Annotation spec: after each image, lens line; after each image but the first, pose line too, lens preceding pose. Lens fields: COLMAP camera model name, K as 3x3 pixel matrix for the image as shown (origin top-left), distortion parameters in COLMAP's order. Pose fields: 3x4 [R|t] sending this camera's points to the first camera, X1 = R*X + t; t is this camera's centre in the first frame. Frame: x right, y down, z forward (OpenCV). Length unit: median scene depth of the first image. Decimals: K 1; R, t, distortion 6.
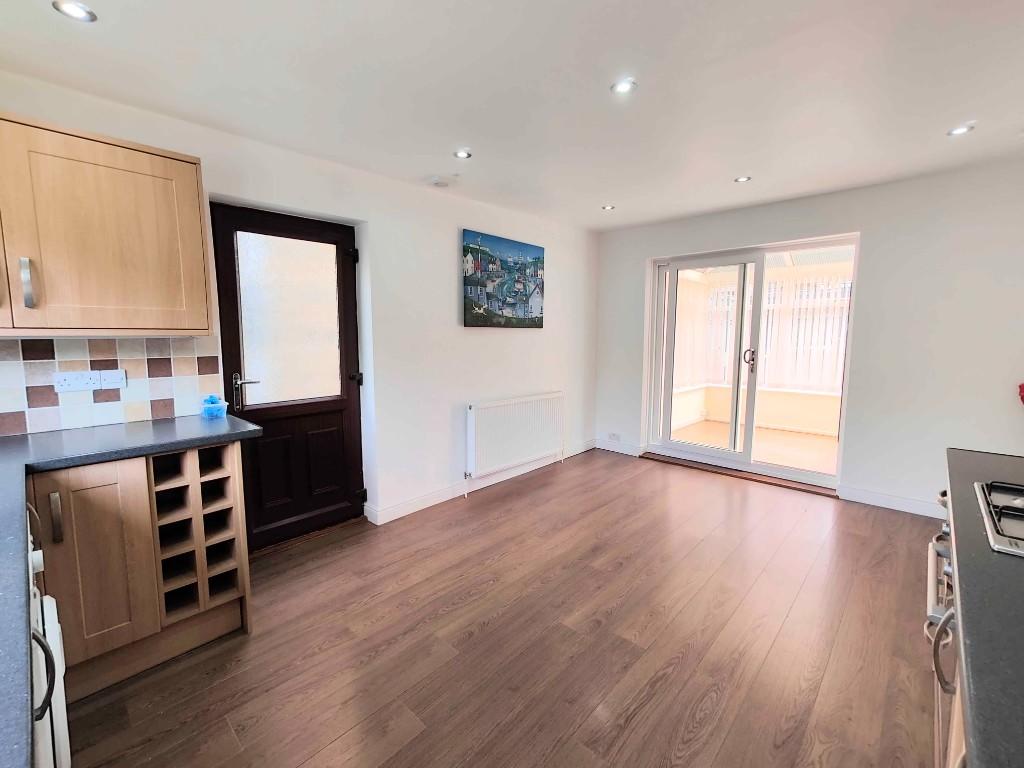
lens RADIAL K [[450.5, 0, 508.7], [0, 450.5, 382.2], [0, 0, 1]] dist [0.008881, 0.000987]
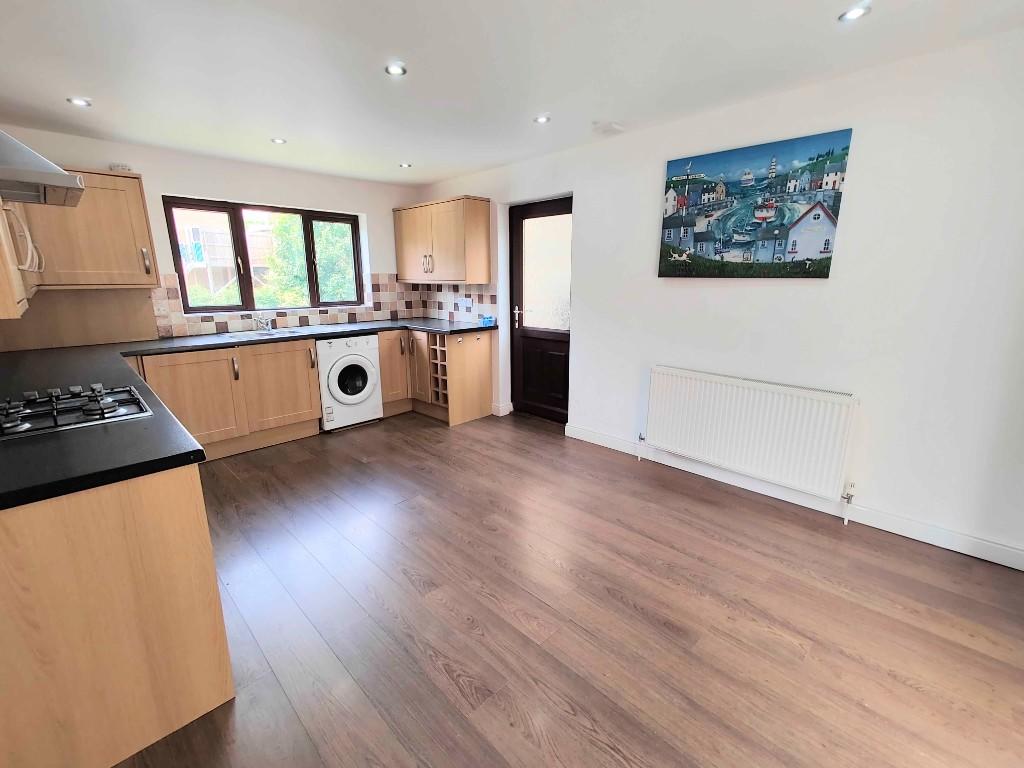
lens RADIAL K [[450.5, 0, 510.6], [0, 450.5, 377.9], [0, 0, 1]] dist [0.008881, 0.000987]
pose [[-0.033626, 0.221083, -0.974675, 0.771383], [-0.108506, 0.968654, 0.223461, -0.091946], [0.993527, 0.113273, -0.008583, 0.694015]]
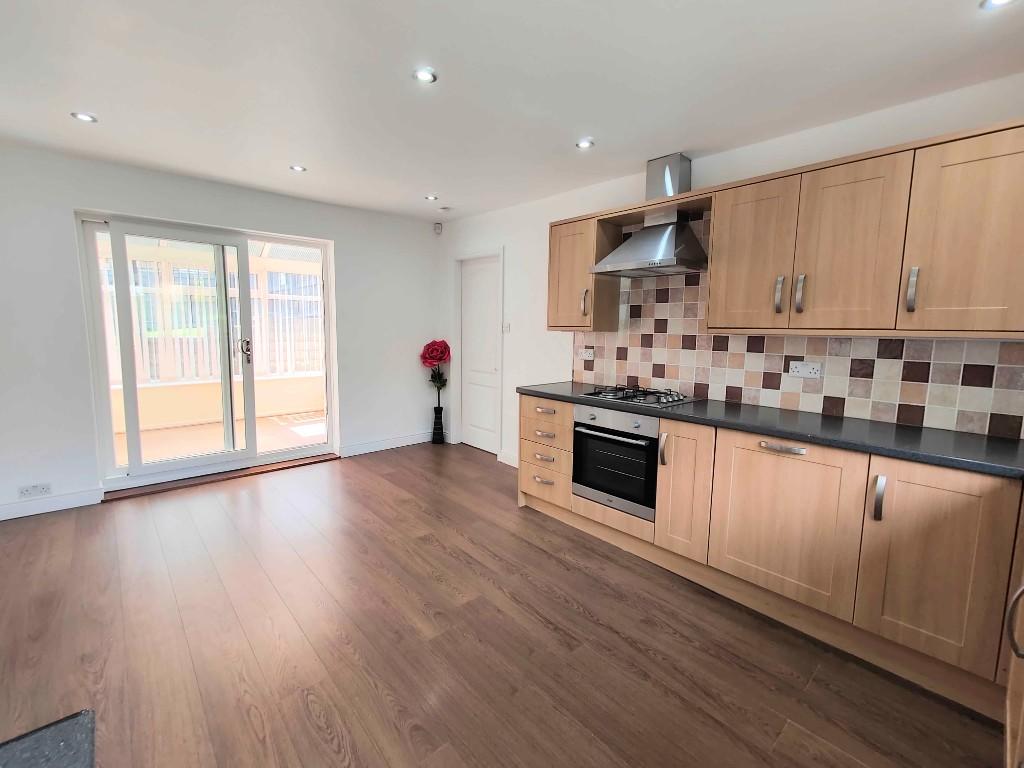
lens RADIAL K [[450.5, 0, 510.8], [0, 450.5, 382.1], [0, 0, 1]] dist [0.008881, 0.000987]
pose [[0.084320, -0.123781, 0.988721, -0.395724], [0.096242, 0.988627, 0.115562, -0.042514], [-0.991780, 0.085412, 0.095274, 0.387882]]
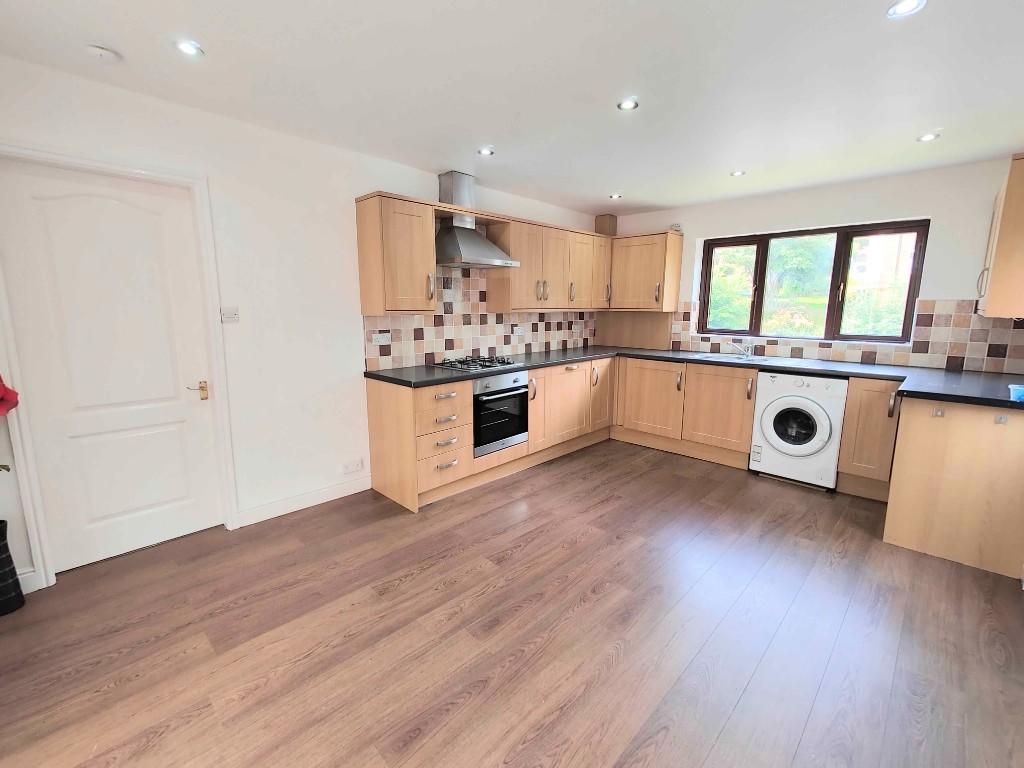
lens RADIAL K [[450.5, 0, 511.3], [0, 450.5, 378.4], [0, 0, 1]] dist [0.008881, 0.000987]
pose [[-0.999861, -0.006391, 0.015407, 0.269847], [-0.001948, 0.962102, 0.272683, -0.143245], [-0.016566, 0.272615, -0.961981, 1.174194]]
